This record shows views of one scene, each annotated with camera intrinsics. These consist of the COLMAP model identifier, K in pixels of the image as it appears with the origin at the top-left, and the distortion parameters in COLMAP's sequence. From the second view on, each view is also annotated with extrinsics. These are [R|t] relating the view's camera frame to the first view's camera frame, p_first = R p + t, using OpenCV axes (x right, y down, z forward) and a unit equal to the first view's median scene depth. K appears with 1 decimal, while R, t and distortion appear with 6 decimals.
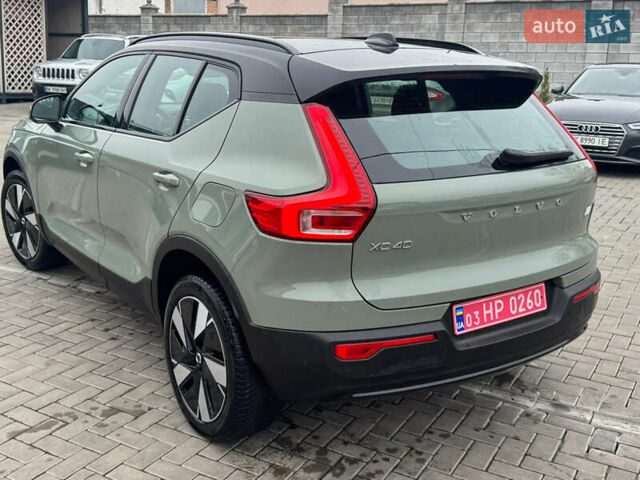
lens RADIAL K [[737.2, 0, 320.0], [0, 737.2, 240.0], [0, 0, 1]] dist [0.159988, -0.359877]
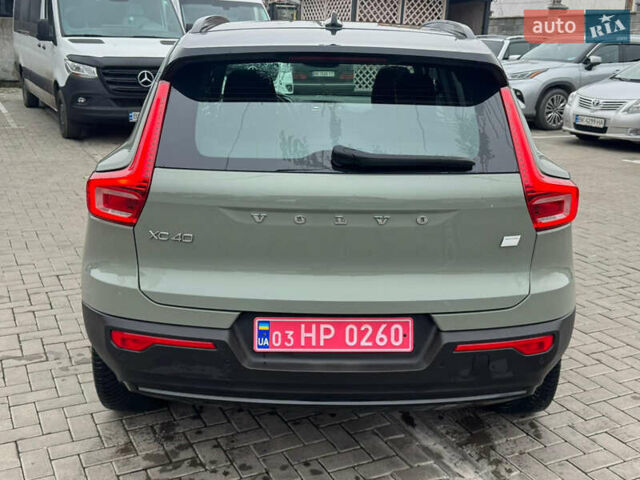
lens RADIAL K [[737.2, 0, 320.0], [0, 737.2, 240.0], [0, 0, 1]] dist [0.159988, -0.359877]
pose [[0.830471, 0.140997, -0.538922, 0.653606], [-0.144306, 0.988866, 0.036342, -0.042273], [0.538046, 0.047588, 0.841571, 0.276654]]
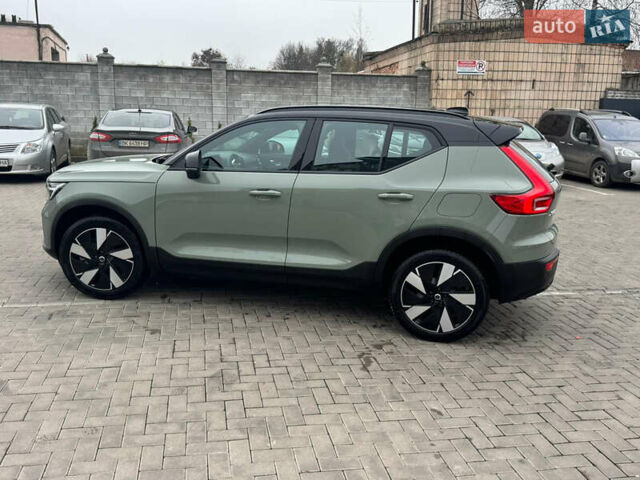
lens RADIAL K [[612.8, 0, 299.5], [0, 612.8, 241.1], [0, 0, 1]] dist [0.050182, -0.005849]
pose [[0.766681, -0.139754, 0.626633, -1.341508], [0.151427, 0.987847, 0.035043, -0.070774], [-0.623915, 0.068023, 0.778526, 0.083581]]
